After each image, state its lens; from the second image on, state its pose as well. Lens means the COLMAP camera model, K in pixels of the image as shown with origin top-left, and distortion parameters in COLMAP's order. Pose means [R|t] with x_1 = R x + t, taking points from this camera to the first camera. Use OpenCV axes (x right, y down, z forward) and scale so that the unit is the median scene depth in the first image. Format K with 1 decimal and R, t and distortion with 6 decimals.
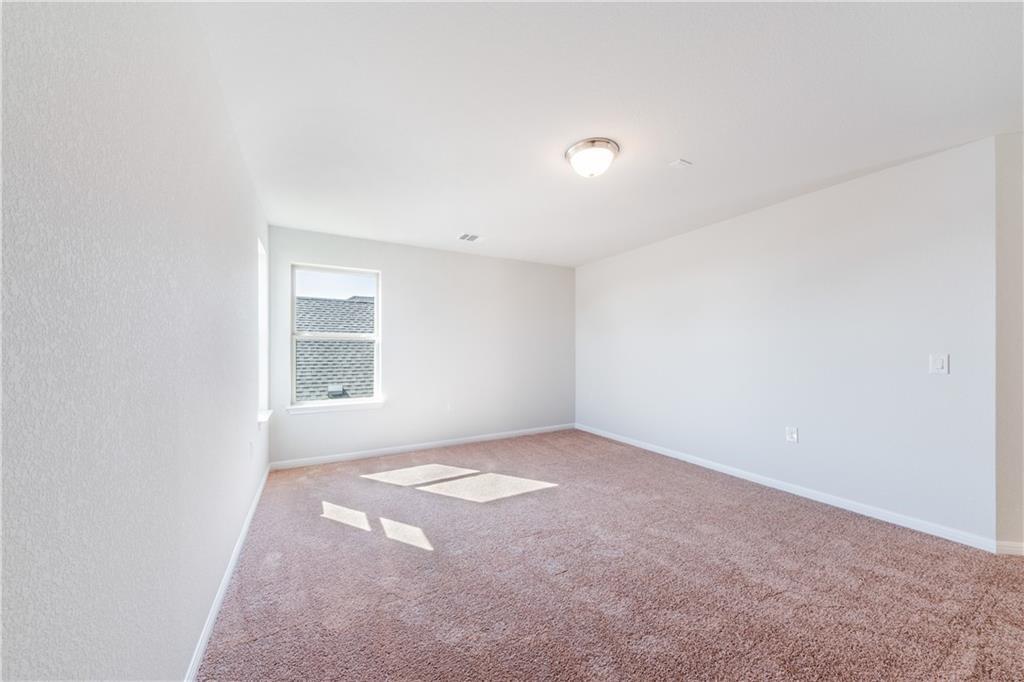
lens RADIAL K [[361.3, 0, 512.3], [0, 361.3, 356.5], [0, 0, 1]] dist [0.000179, -0.000032]
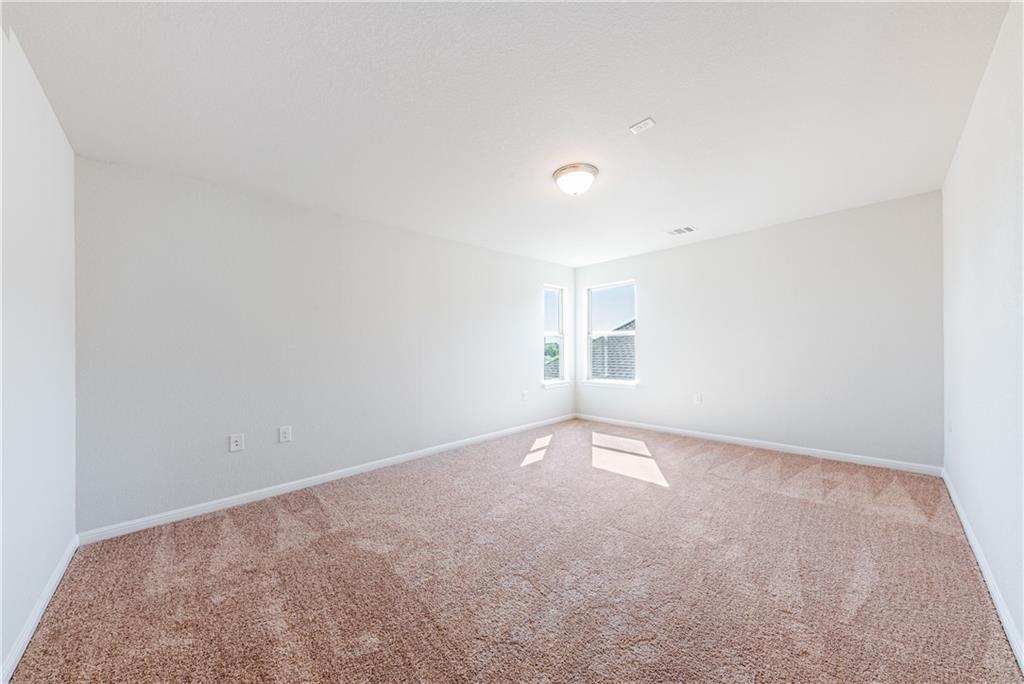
lens RADIAL K [[349.9, 0, 508.4], [0, 349.9, 344.8], [0, 0, 1]] dist [-0.000049, -0.002215]
pose [[0.246051, -0.005034, -0.969244, 0.746607], [0.006826, 0.999971, -0.003461, -0.011512], [0.969233, -0.005764, 0.246079, 0.305140]]
